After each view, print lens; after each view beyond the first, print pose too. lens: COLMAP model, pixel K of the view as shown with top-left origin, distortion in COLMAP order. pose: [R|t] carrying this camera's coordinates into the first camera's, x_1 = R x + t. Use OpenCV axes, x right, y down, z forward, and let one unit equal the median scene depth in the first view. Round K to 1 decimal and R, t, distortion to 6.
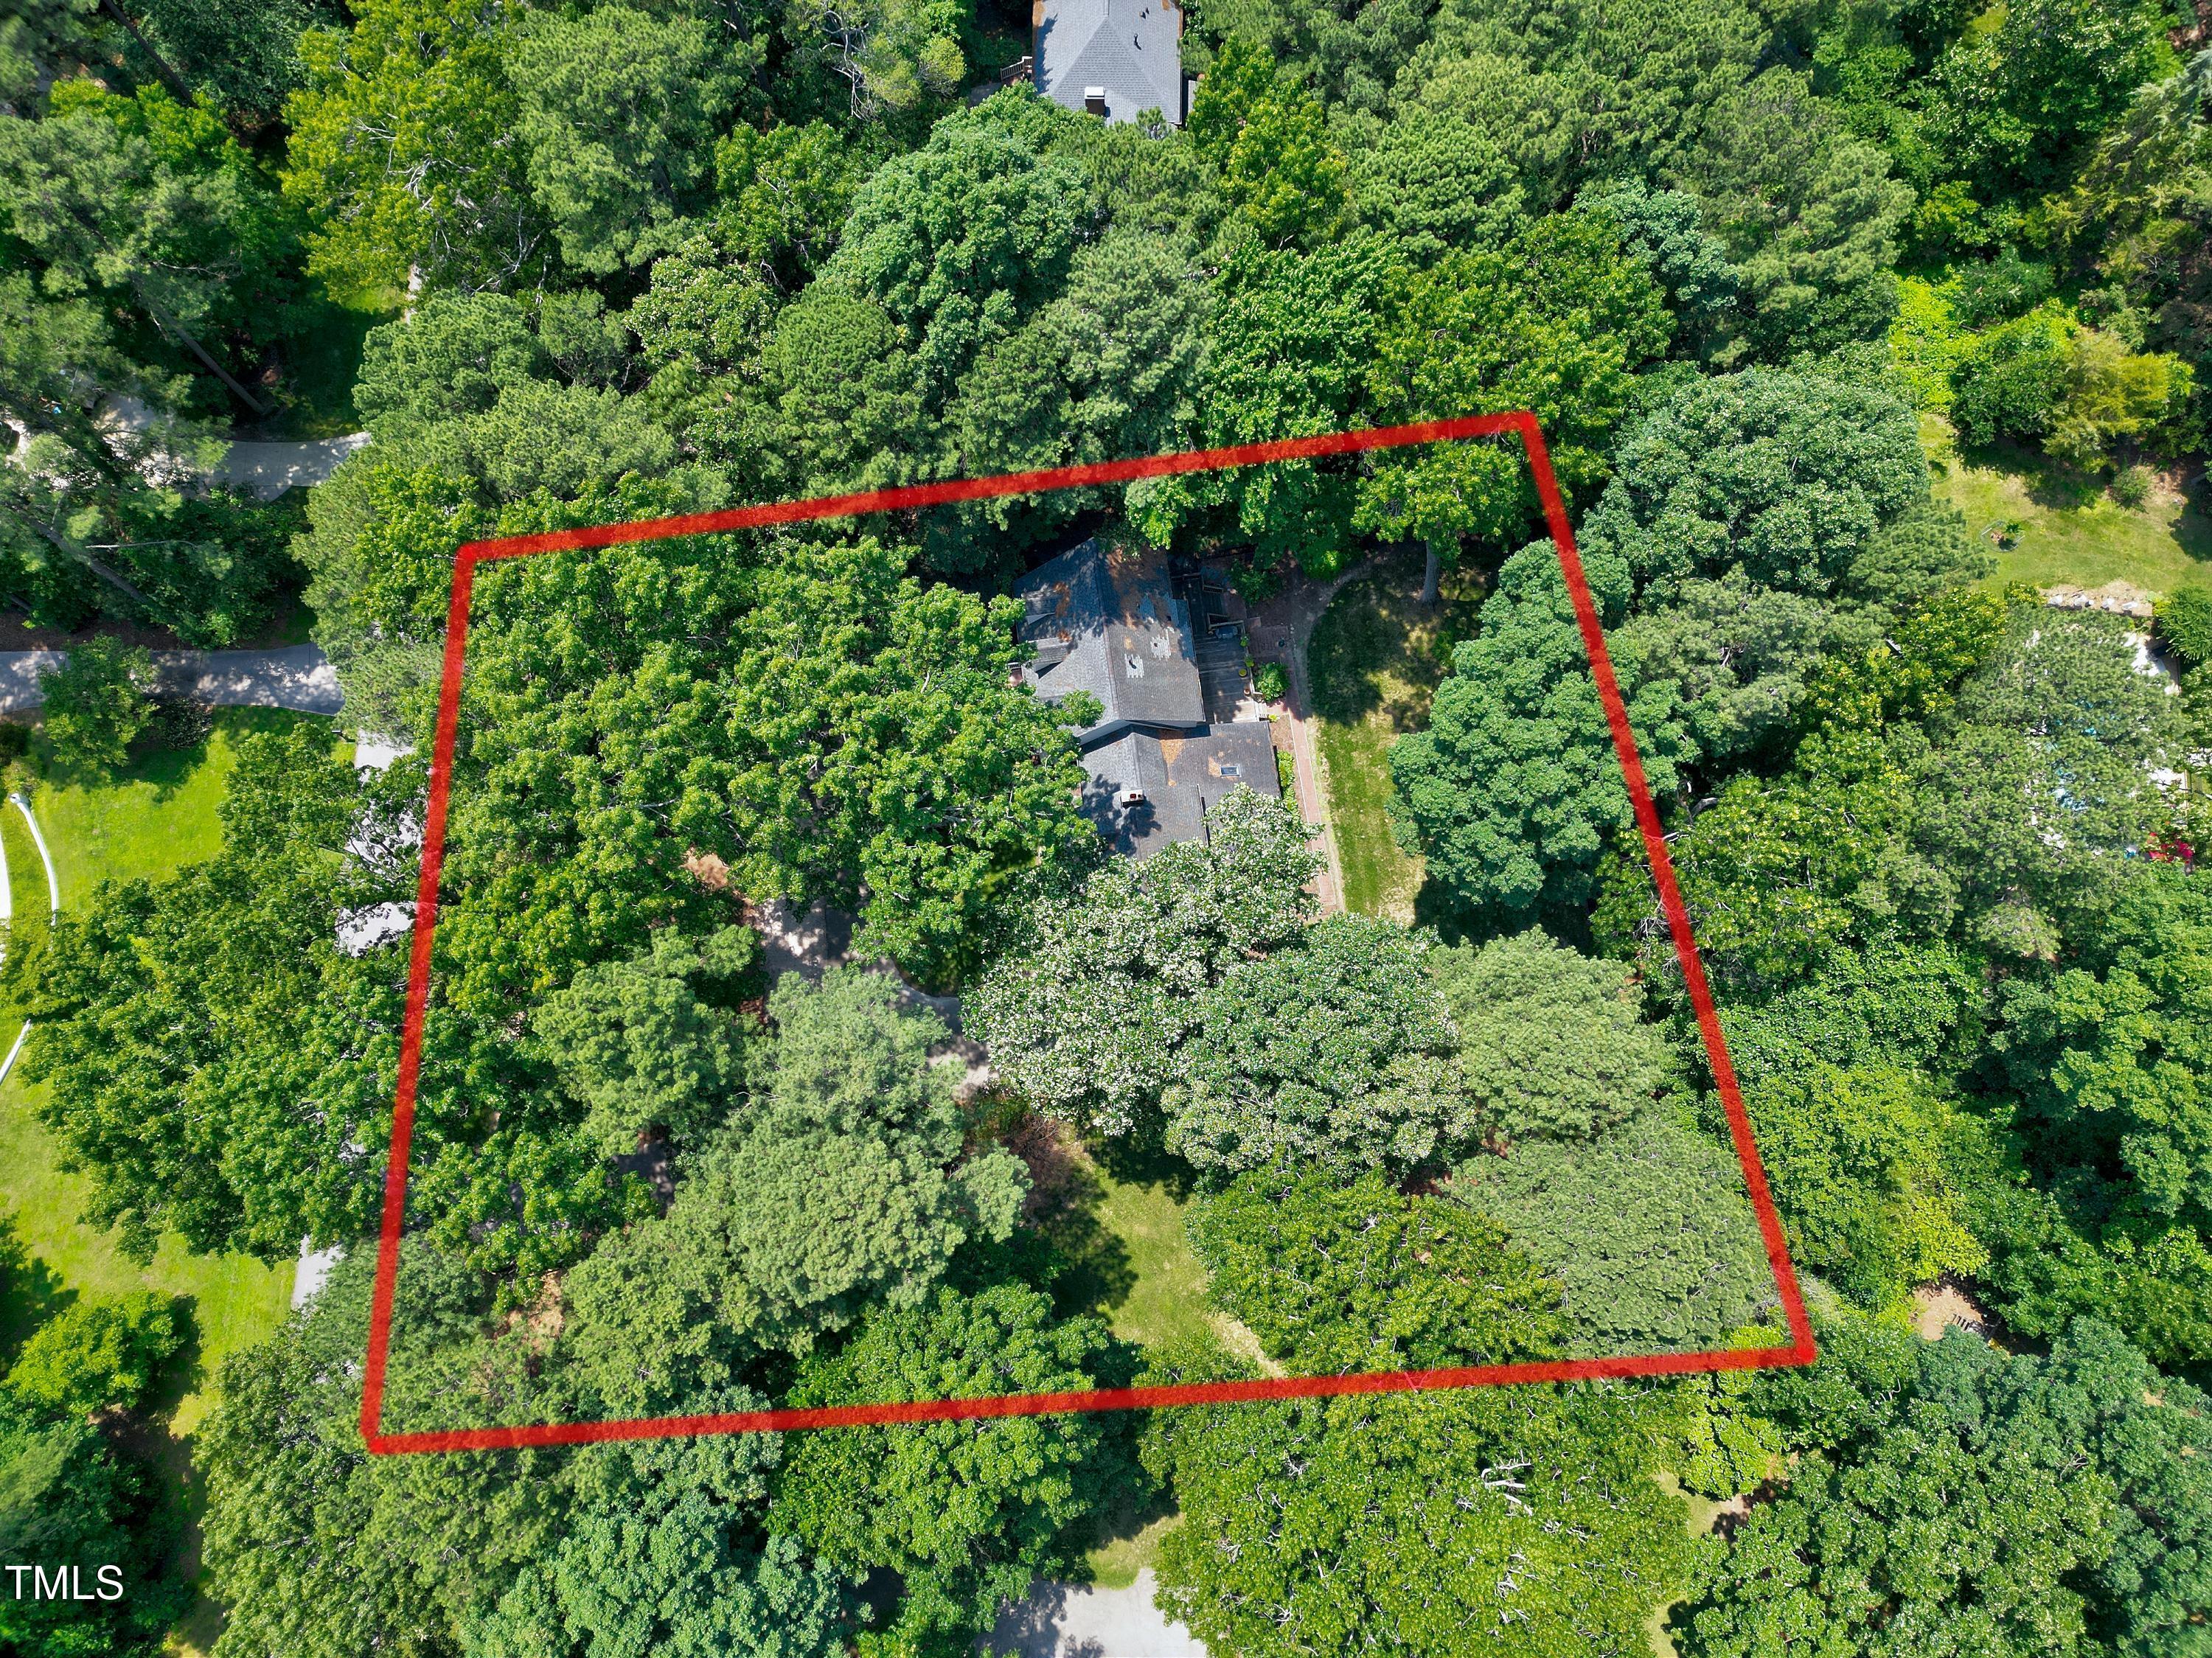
lens RADIAL K [[1547.7, 0, 1106.0], [0, 1547.7, 829.0], [0, 0, 1]] dist [0.070610, -0.062852]
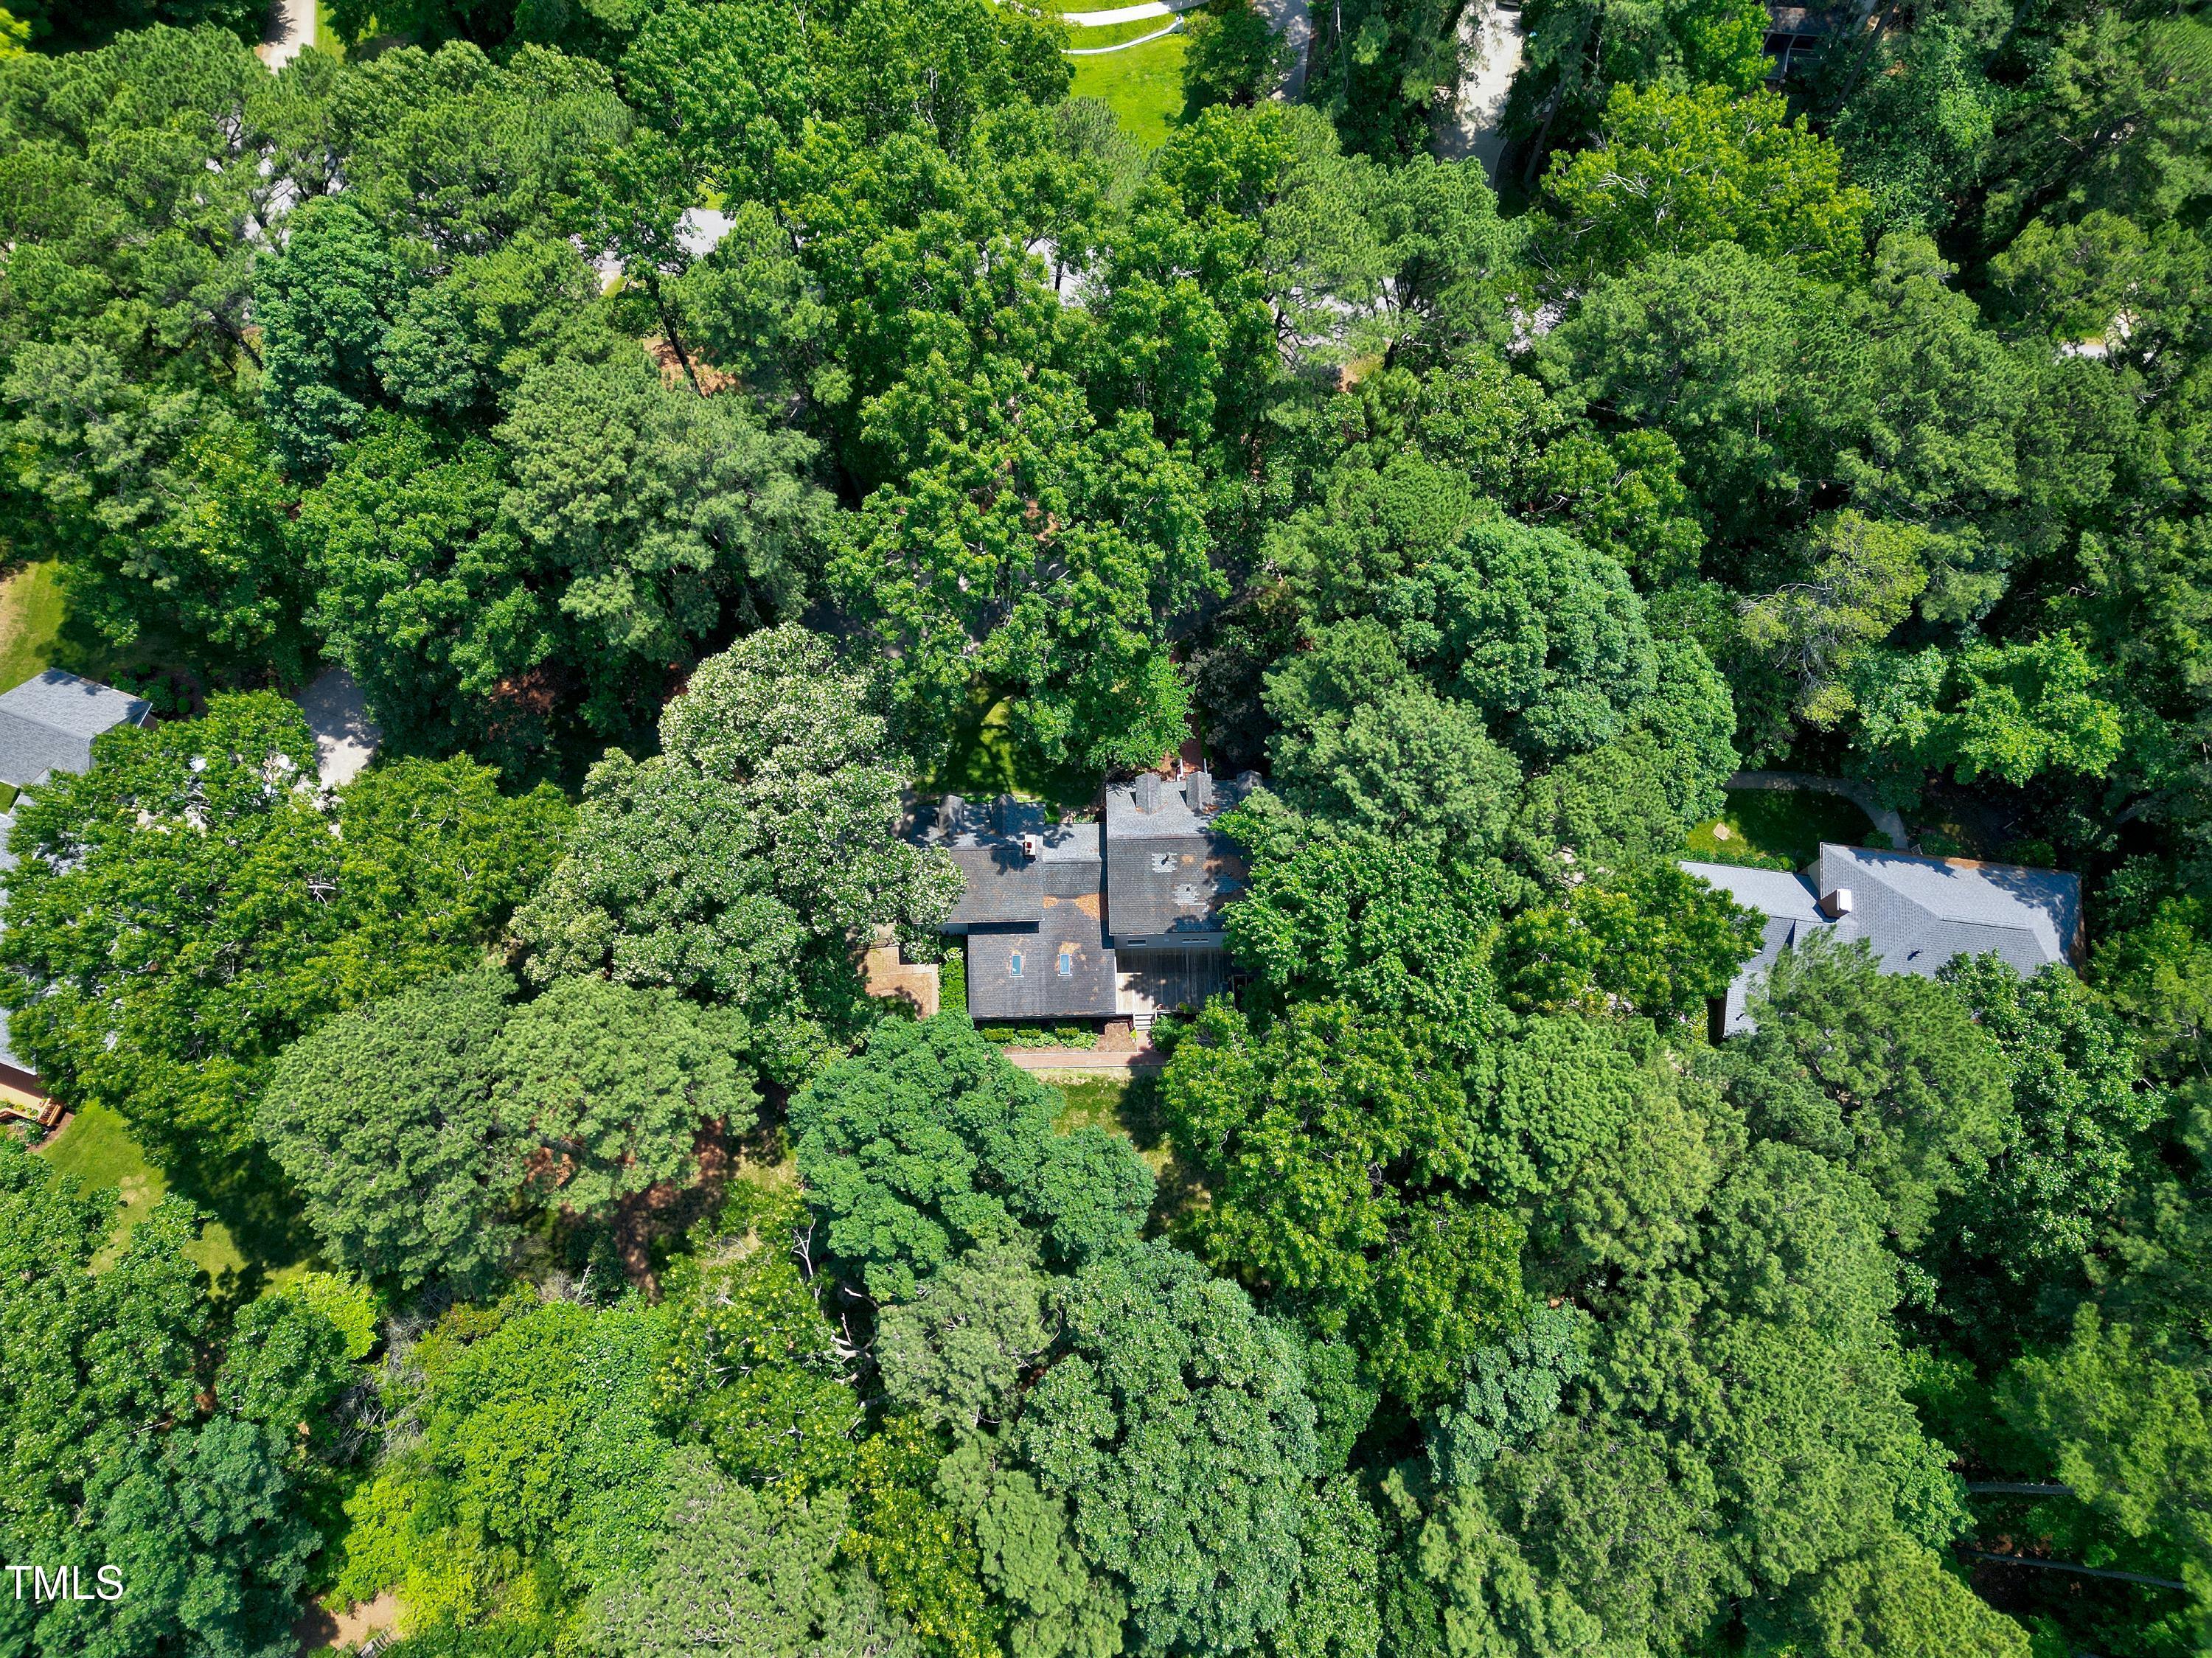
lens RADIAL K [[1547.7, 0, 1106.0], [0, 1547.7, 829.0], [0, 0, 1]] dist [0.070610, -0.062852]
pose [[-0.110582, 0.948835, -0.295777, 0.346078], [-0.964699, -0.030903, 0.261536, -0.384550], [0.239014, 0.314257, 0.918757, 0.082091]]
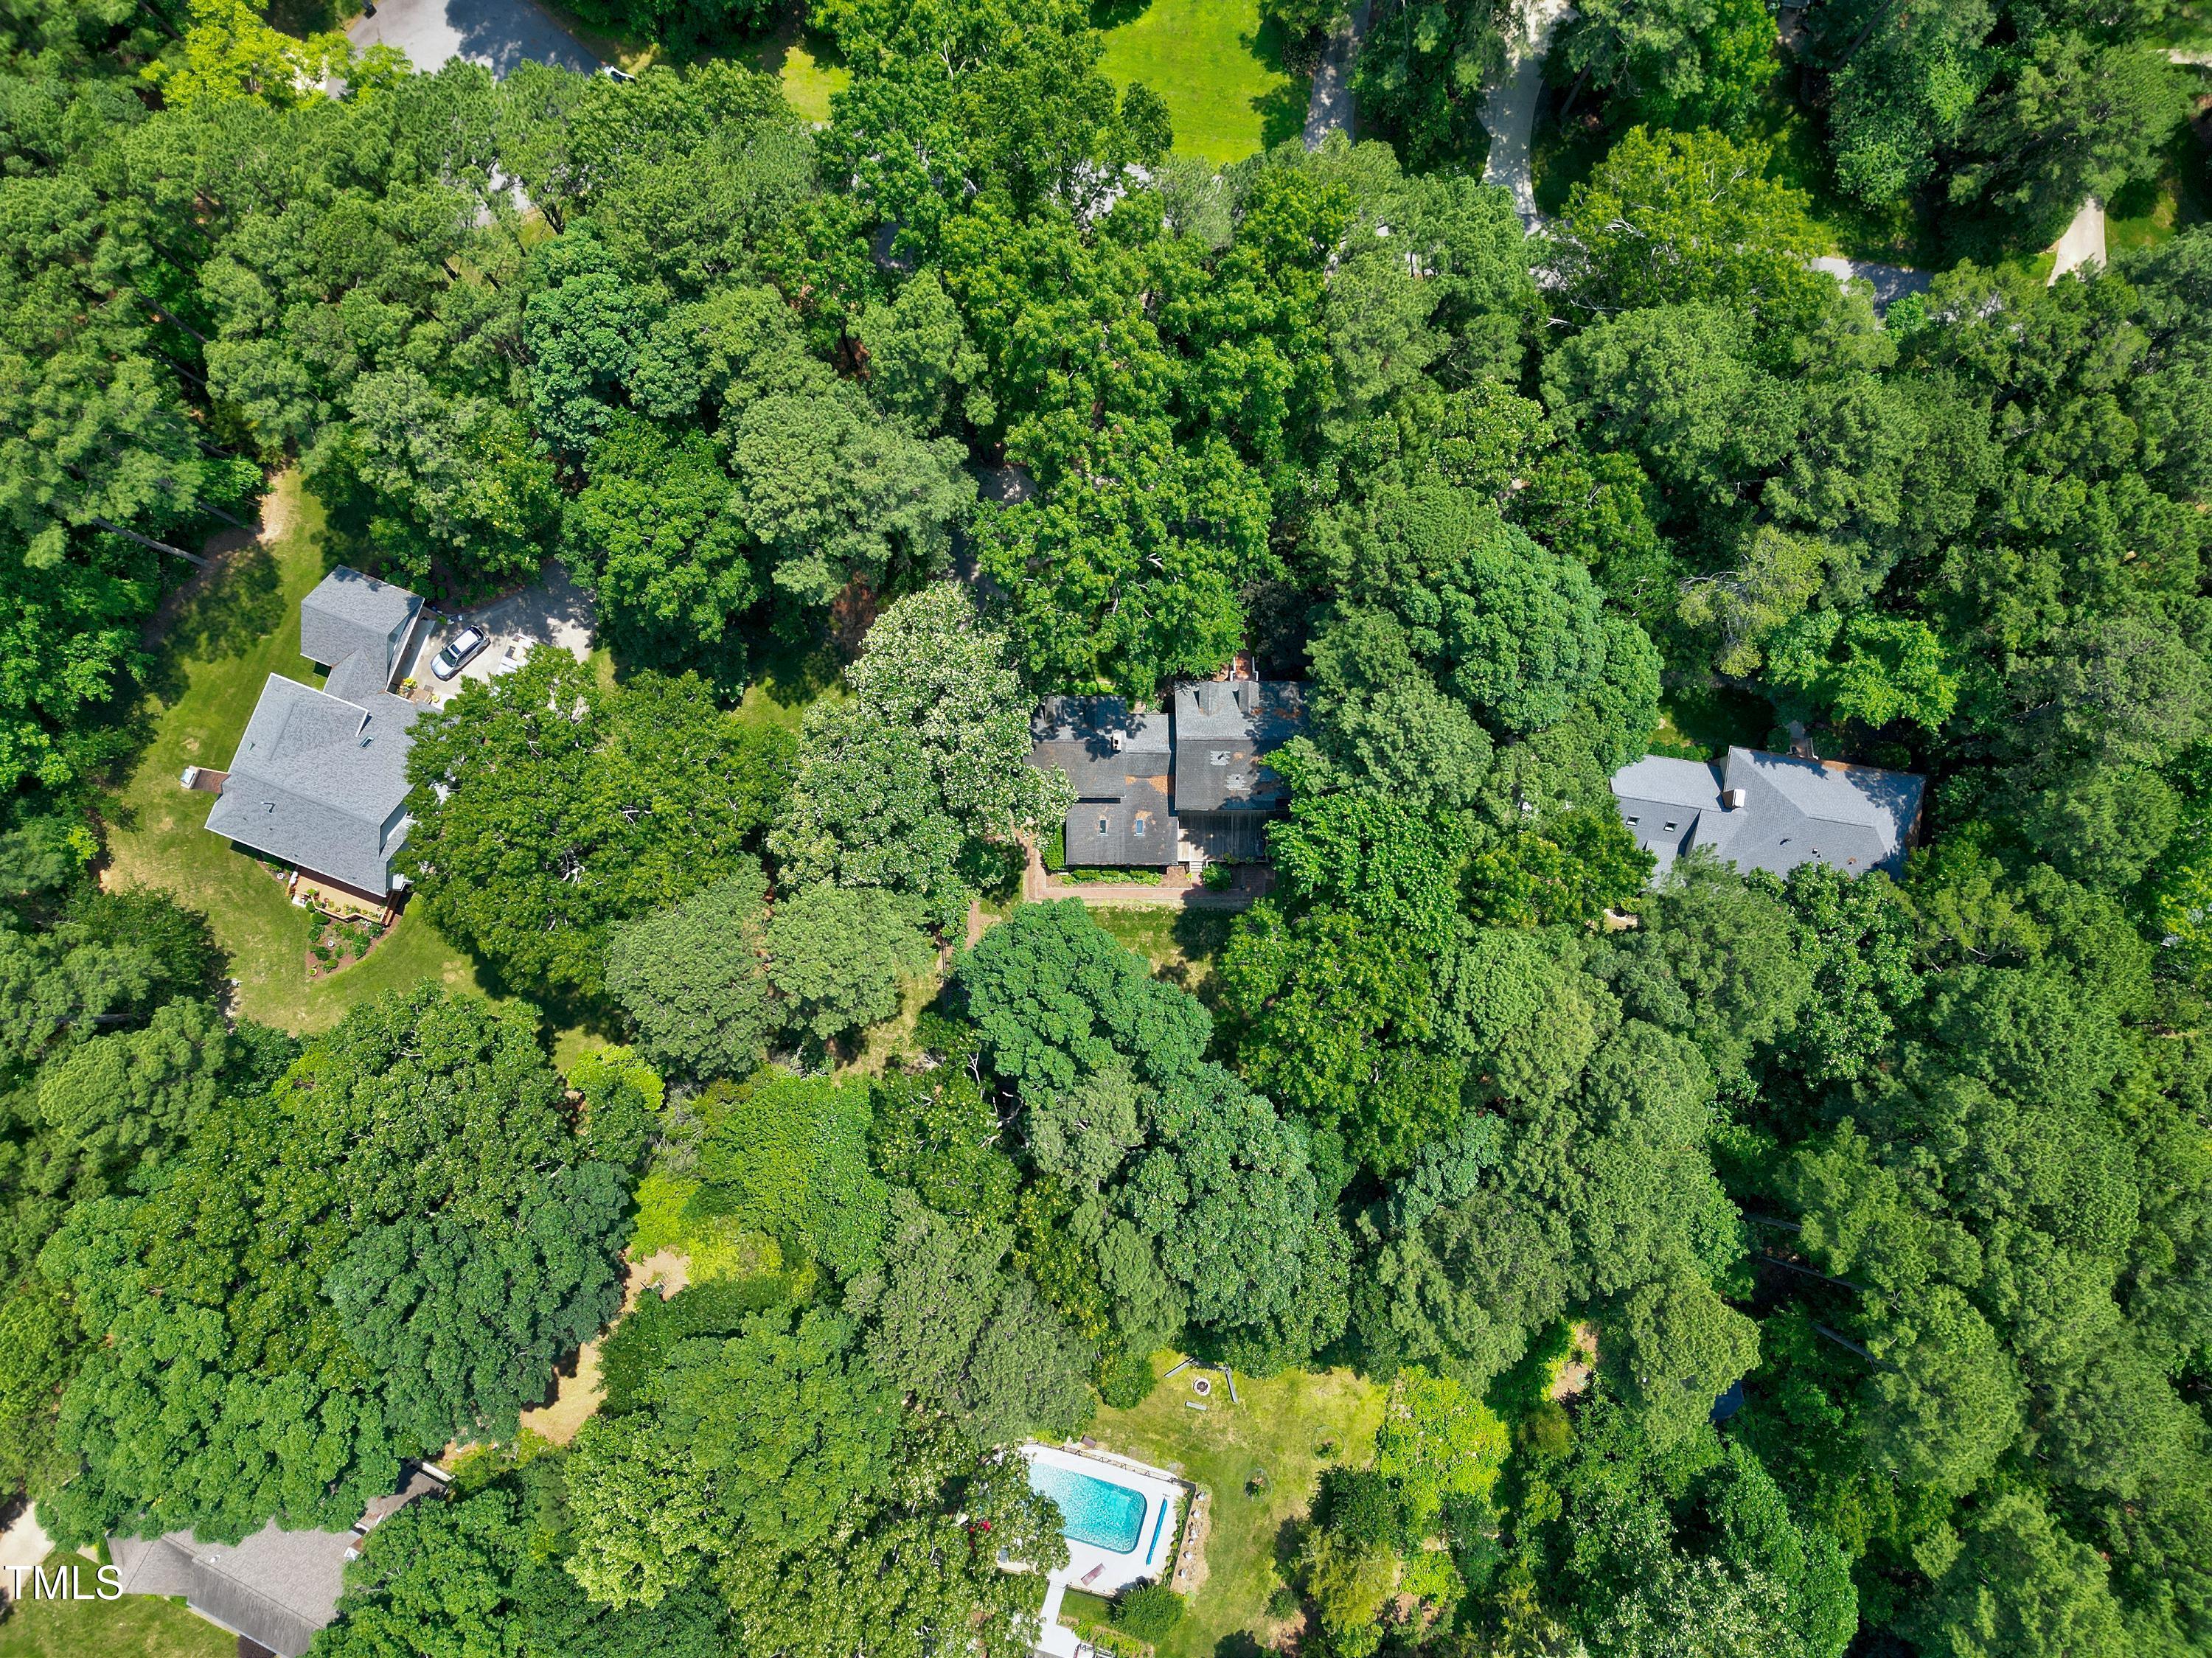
lens RADIAL K [[1547.7, 0, 1106.0], [0, 1547.7, 829.0], [0, 0, 1]] dist [0.070610, -0.062852]
pose [[-0.137341, 0.988720, -0.059754, 0.196135], [-0.962326, -0.118897, 0.244525, -0.394464], [0.234662, 0.091087, 0.967800, -0.316331]]
